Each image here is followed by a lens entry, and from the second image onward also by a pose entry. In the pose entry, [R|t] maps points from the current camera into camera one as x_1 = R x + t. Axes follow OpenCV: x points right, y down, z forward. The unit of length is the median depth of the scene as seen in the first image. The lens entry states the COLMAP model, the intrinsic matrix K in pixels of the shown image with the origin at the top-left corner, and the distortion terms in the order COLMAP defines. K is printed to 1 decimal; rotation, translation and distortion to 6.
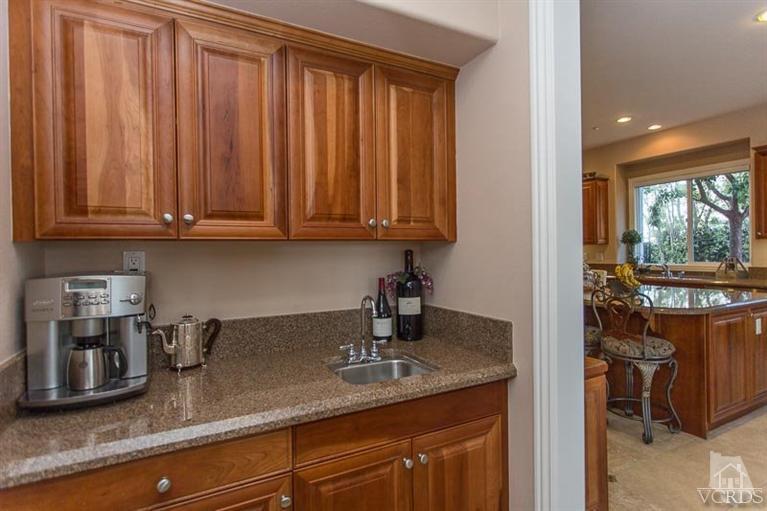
lens RADIAL K [[386.0, 0, 383.5], [0, 386.0, 255.5], [0, 0, 1]] dist [0.003407, 0.000810]
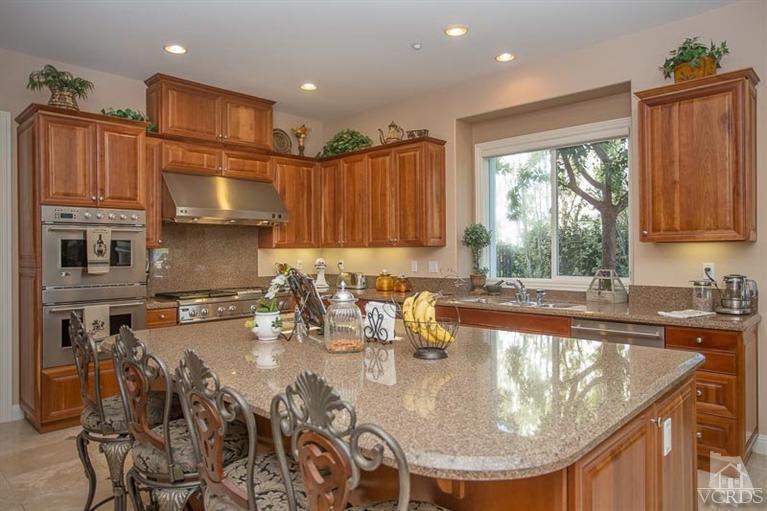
lens RADIAL K [[499.5, 0, 383.5], [0, 499.5, 255.5], [0, 0, 1]] dist [-0.001354, -0.000611]
pose [[0.947426, 0.005304, 0.319932, 0.233550], [-0.003380, 0.999973, -0.006570, -0.009682], [-0.319958, 0.005143, 0.947418, 0.275406]]
